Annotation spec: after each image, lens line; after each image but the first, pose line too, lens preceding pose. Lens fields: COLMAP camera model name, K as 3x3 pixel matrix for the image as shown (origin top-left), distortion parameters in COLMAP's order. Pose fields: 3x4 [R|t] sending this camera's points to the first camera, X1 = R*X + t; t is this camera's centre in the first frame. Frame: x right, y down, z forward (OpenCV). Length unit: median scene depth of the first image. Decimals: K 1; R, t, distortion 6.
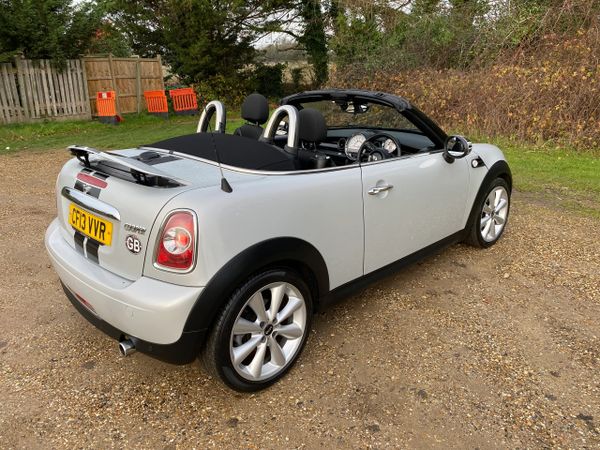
lens RADIAL K [[463.5, 0, 304.8], [0, 463.5, 225.9], [0, 0, 1]] dist [0.021535, -0.029636]
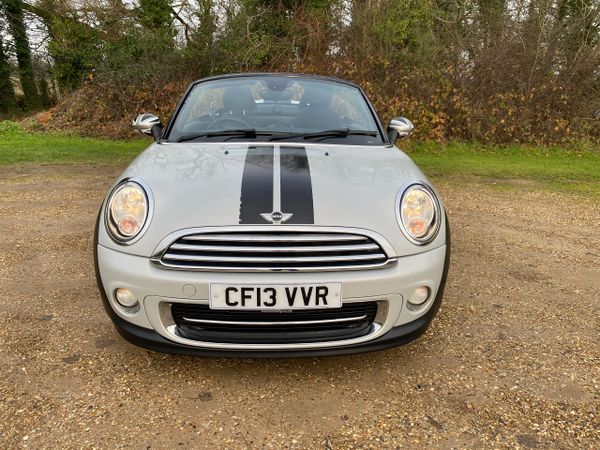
lens RADIAL K [[463.5, 0, 300.3], [0, 463.5, 226.0], [0, 0, 1]] dist [0.021535, -0.029636]
pose [[0.751817, -0.147651, 0.642627, -0.226879], [0.176435, 0.984115, 0.019698, 0.009773], [-0.635328, 0.098573, 0.765926, 0.048000]]
